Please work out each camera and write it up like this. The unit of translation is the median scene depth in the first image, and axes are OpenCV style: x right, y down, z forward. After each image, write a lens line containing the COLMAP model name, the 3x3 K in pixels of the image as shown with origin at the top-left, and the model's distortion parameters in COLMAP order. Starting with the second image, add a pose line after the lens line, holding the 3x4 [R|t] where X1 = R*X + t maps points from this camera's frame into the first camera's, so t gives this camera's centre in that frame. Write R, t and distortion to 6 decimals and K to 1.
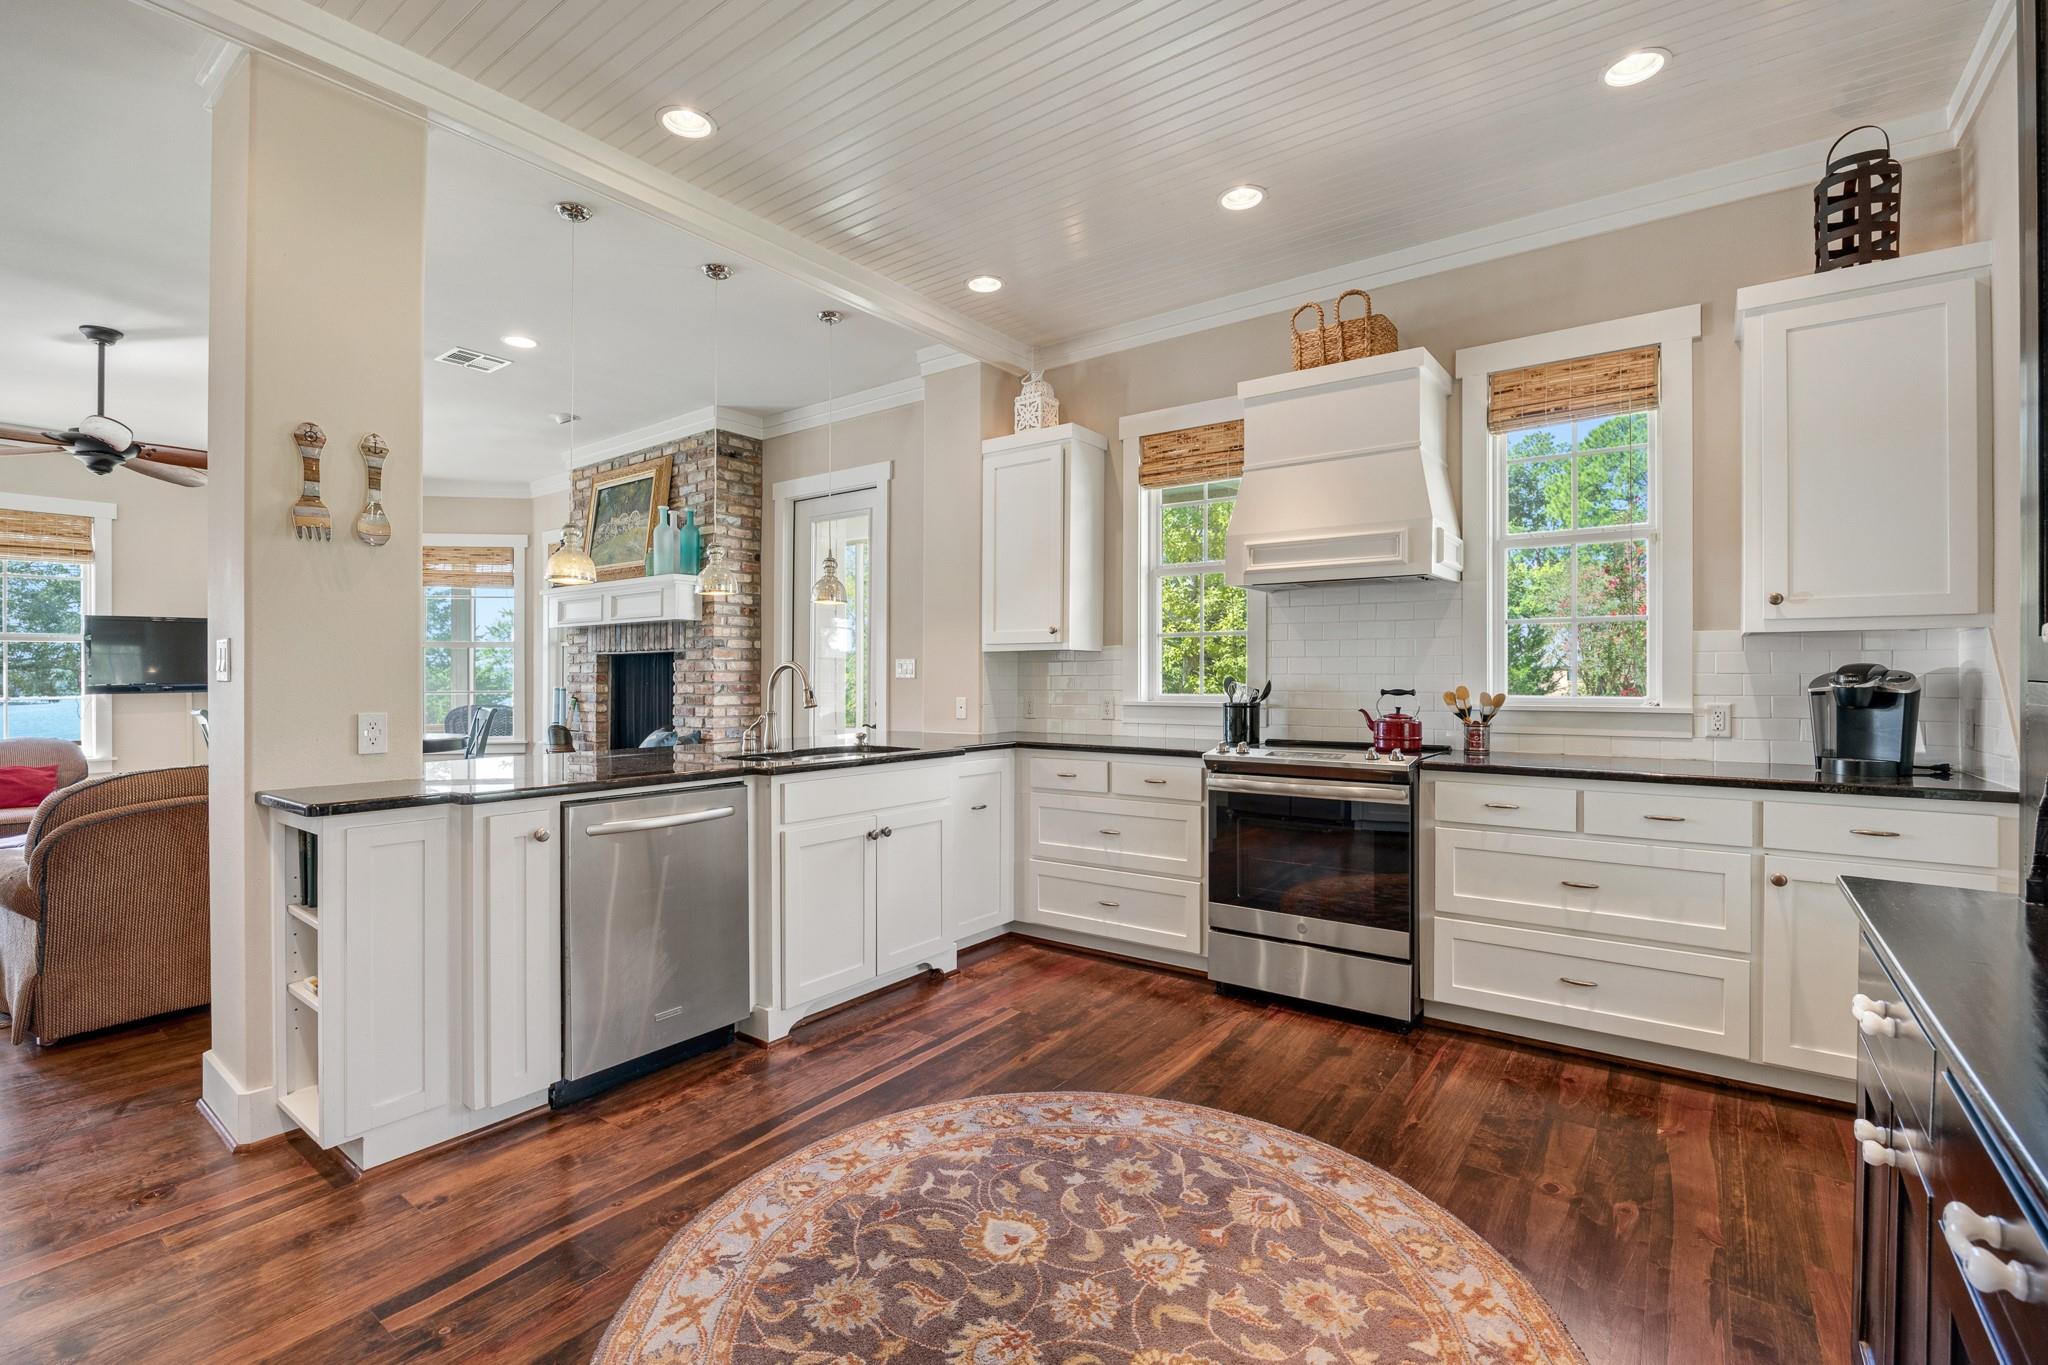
lens RADIAL K [[898.3, 0, 1028.4], [0, 898.3, 672.6], [0, 0, 1]] dist [-0.010463, -0.000190]
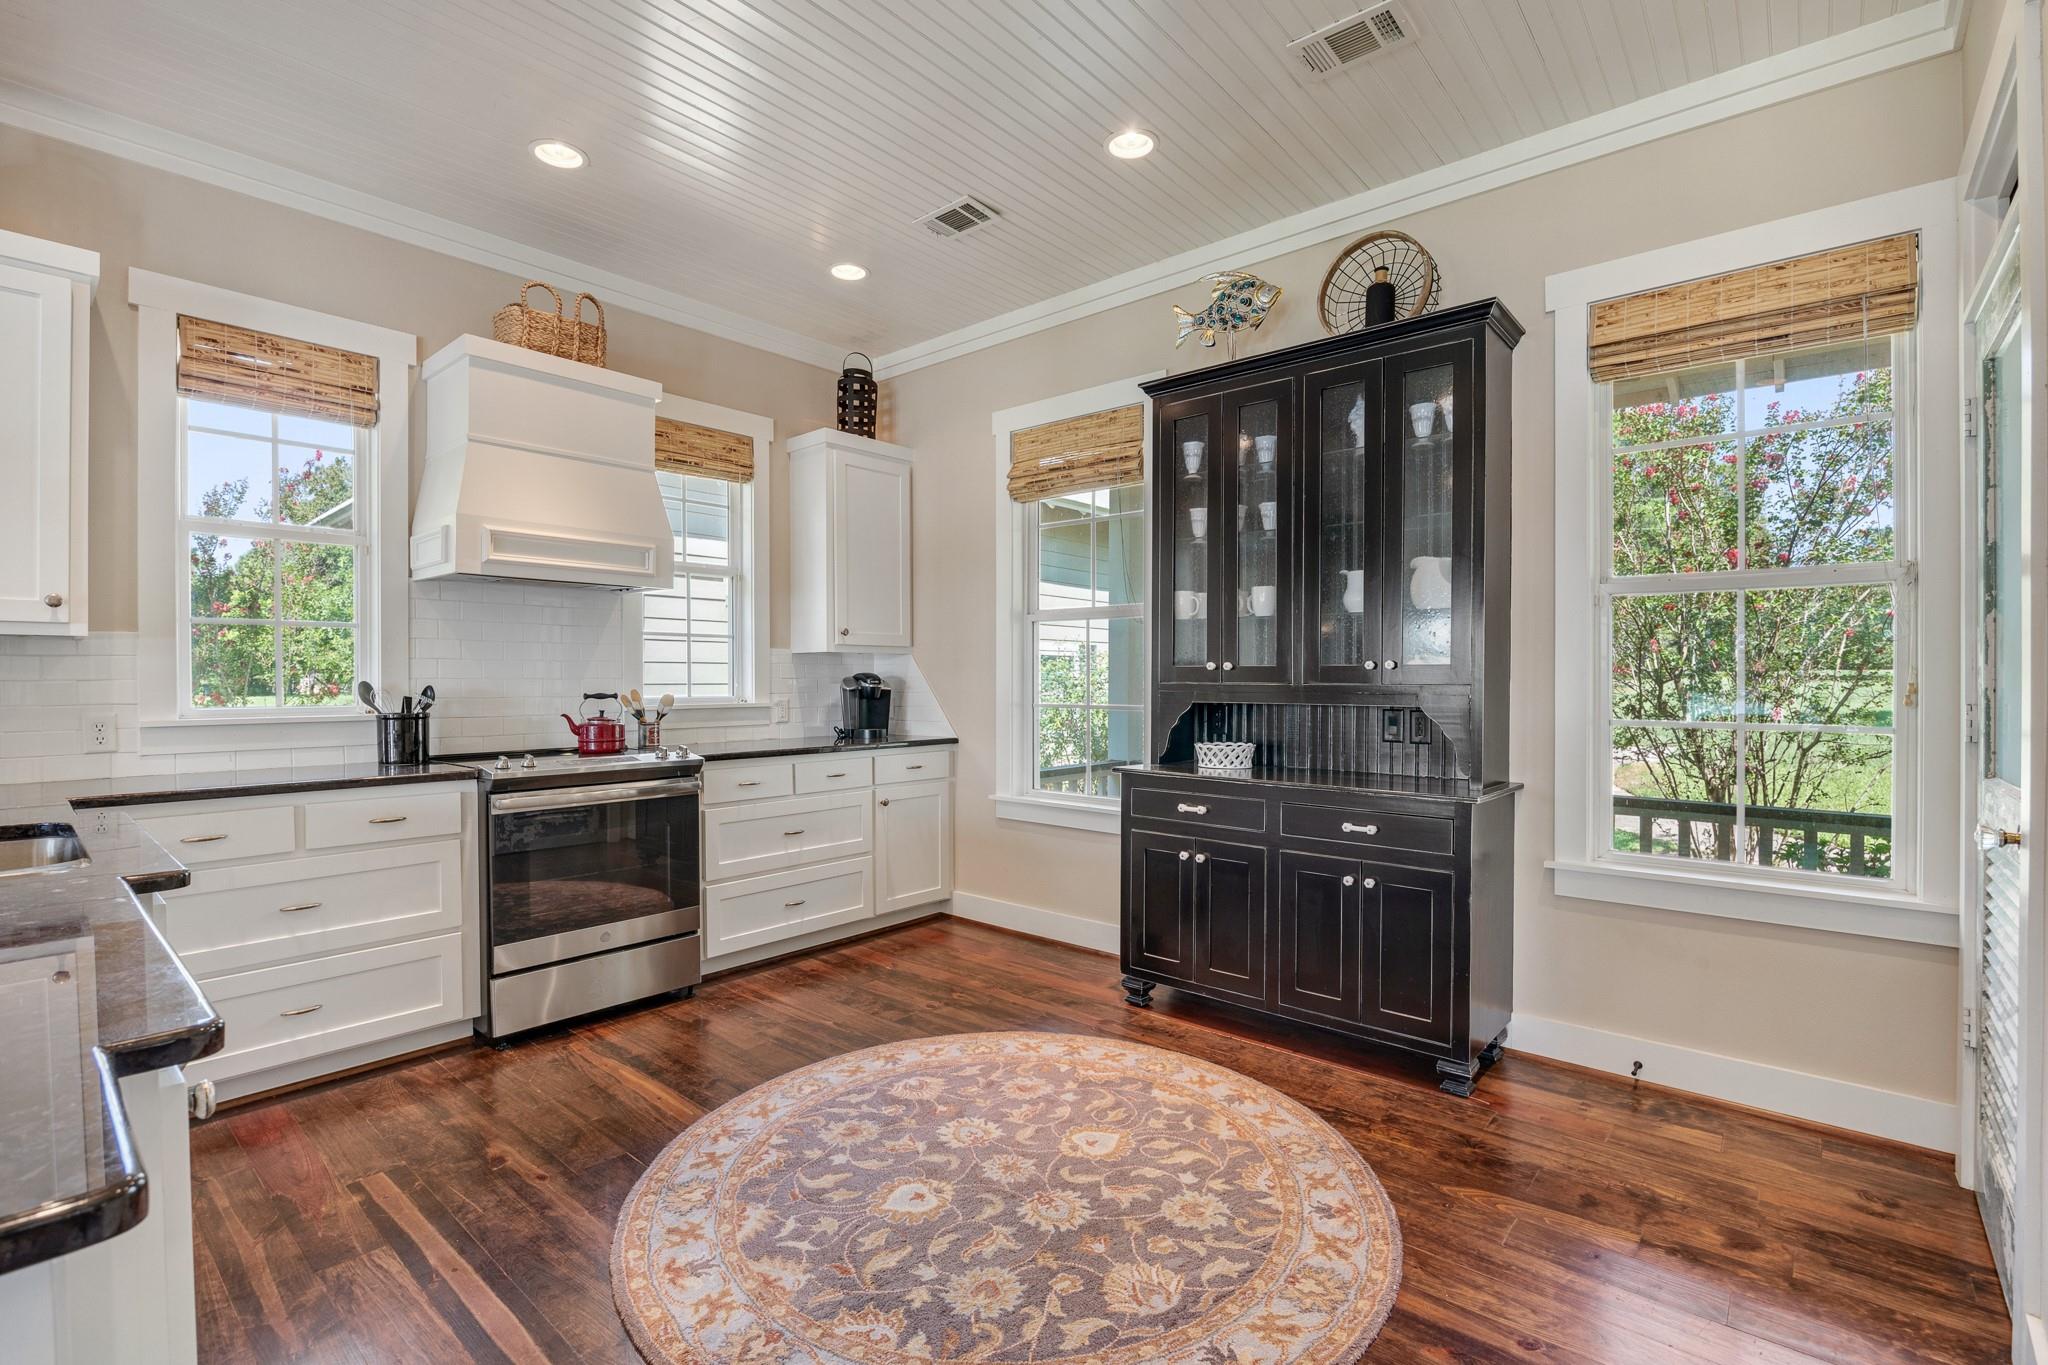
lens RADIAL K [[921.7, 0, 1022.0], [0, 921.7, 686.3], [0, 0, 1]] dist [-0.022487, 0.000388]
pose [[0.084966, -0.007674, 0.996354, -0.814934], [-0.003013, 0.999964, 0.007959, 0.000706], [-0.996379, -0.003679, 0.084940, 0.569843]]
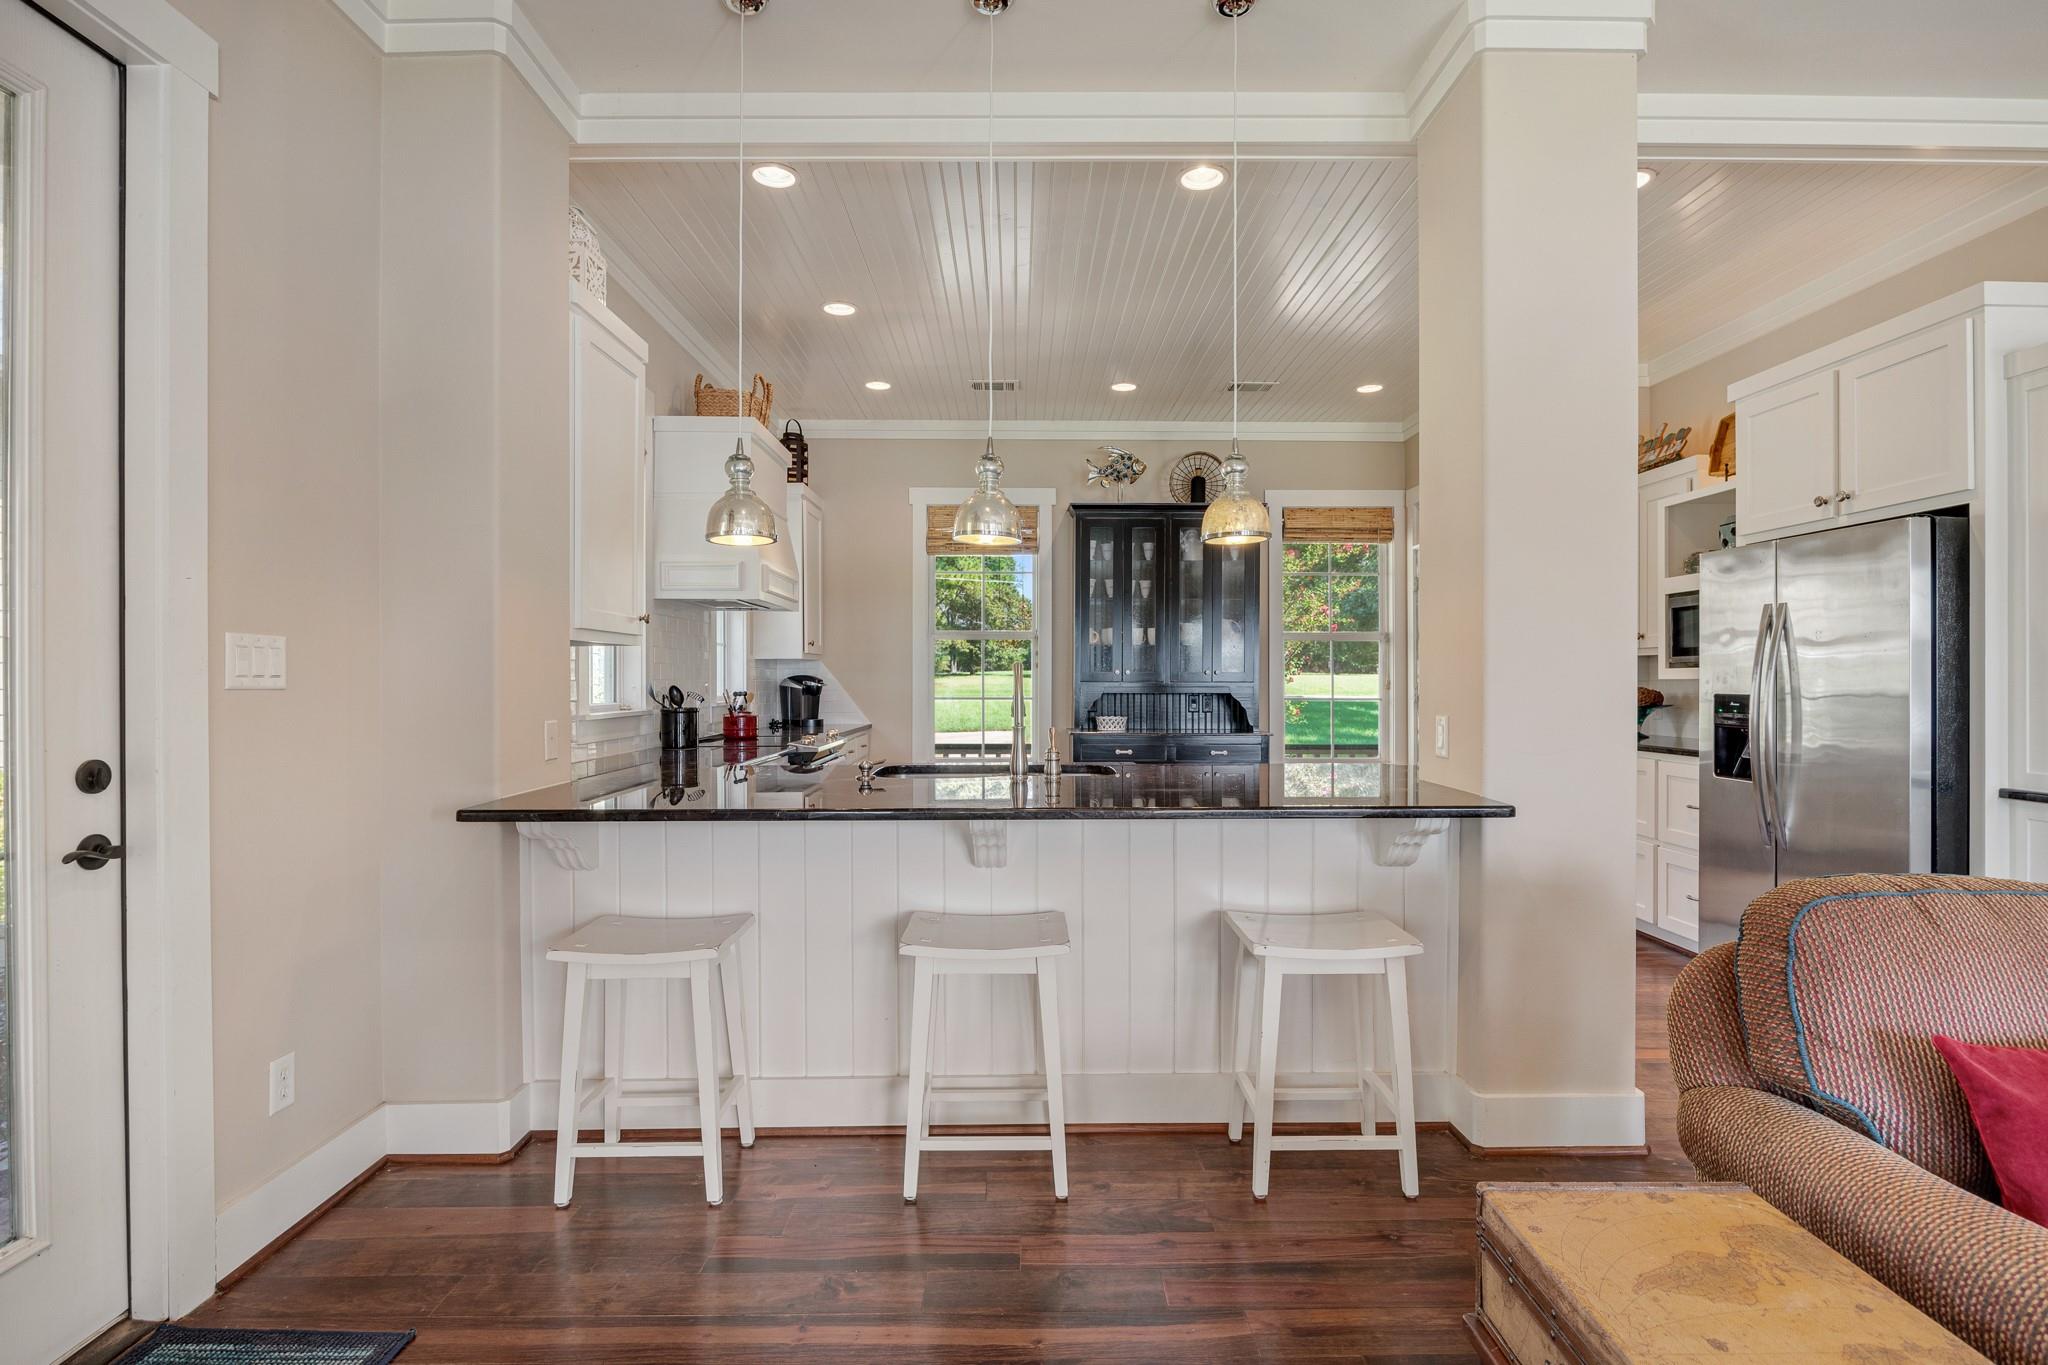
lens RADIAL K [[921.7, 0, 1027.5], [0, 921.7, 681.8], [0, 0, 1]] dist [-0.022487, 0.000388]
pose [[-0.606439, 0.004132, 0.795119, -1.204937], [0.001856, 0.999991, -0.003781, 0.015683], [-0.795128, -0.000817, -0.606441, 2.081541]]
